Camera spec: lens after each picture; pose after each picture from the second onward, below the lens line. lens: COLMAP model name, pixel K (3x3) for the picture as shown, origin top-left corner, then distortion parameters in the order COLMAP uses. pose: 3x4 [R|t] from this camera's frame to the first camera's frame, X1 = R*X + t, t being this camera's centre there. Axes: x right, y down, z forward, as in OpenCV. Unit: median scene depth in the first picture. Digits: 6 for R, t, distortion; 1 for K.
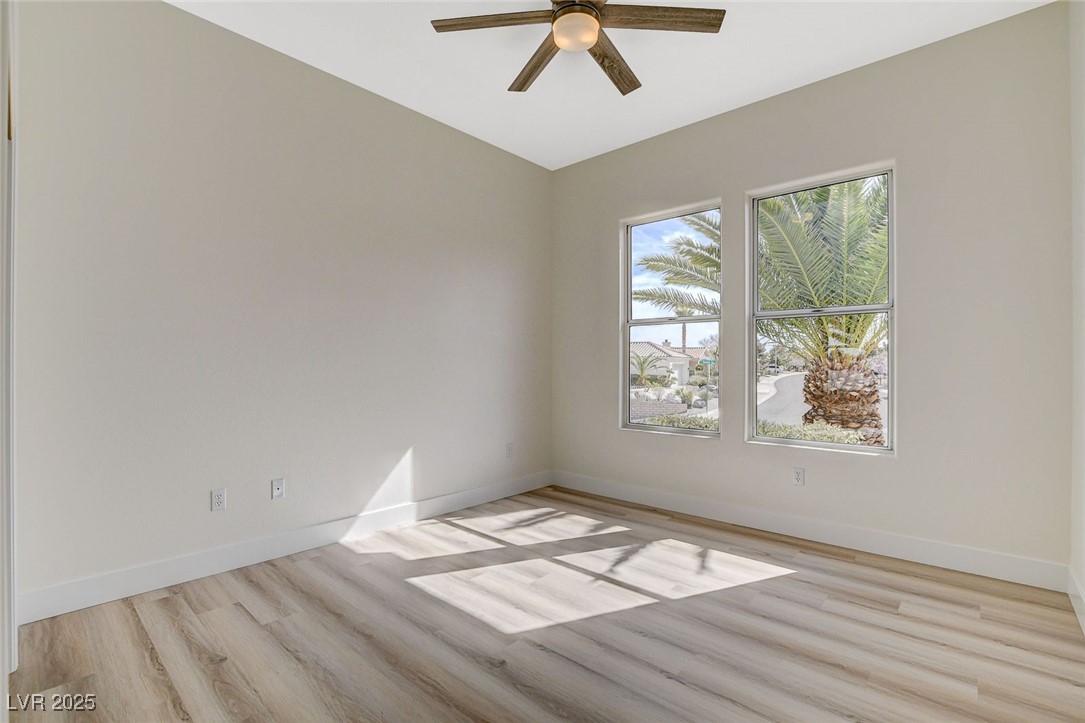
lens RADIAL K [[490.7, 0, 544.9], [0, 490.7, 363.5], [0, 0, 1]] dist [-0.026144, 0.000396]
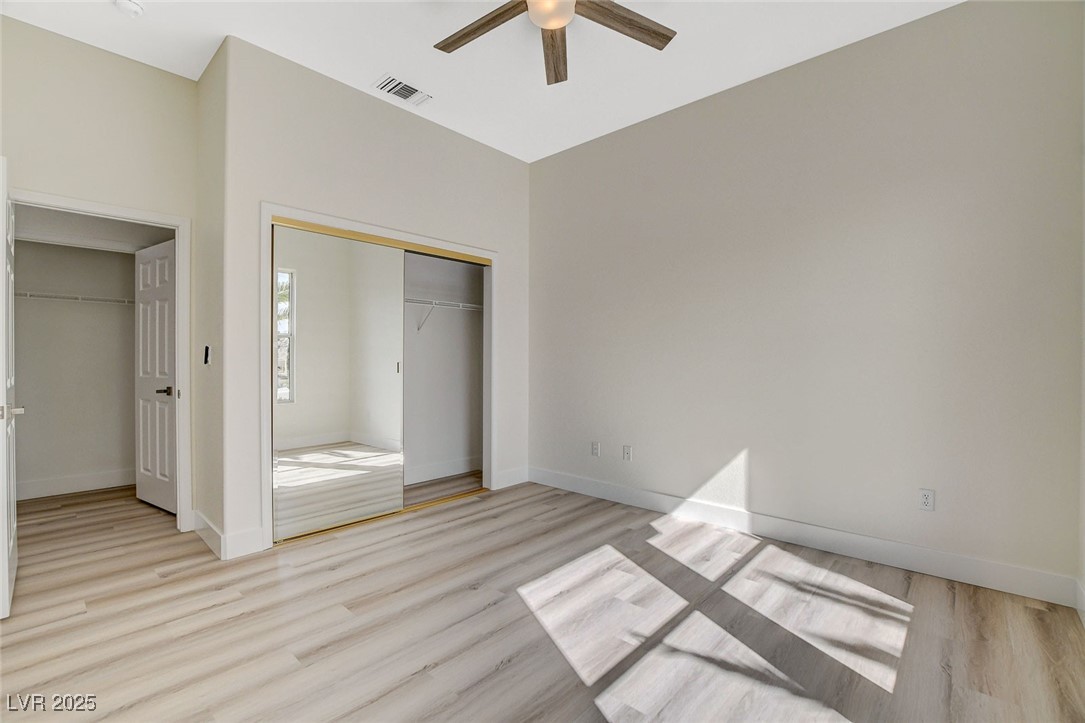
lens RADIAL K [[495.6, 0, 544.0], [0, 495.6, 357.9], [0, 0, 1]] dist [-0.027203, 0.001239]
pose [[-0.005947, -0.010387, -0.999928, 0.769360], [-0.006842, 0.999923, -0.010346, 0.019210], [0.999959, 0.006780, -0.006017, 0.761196]]
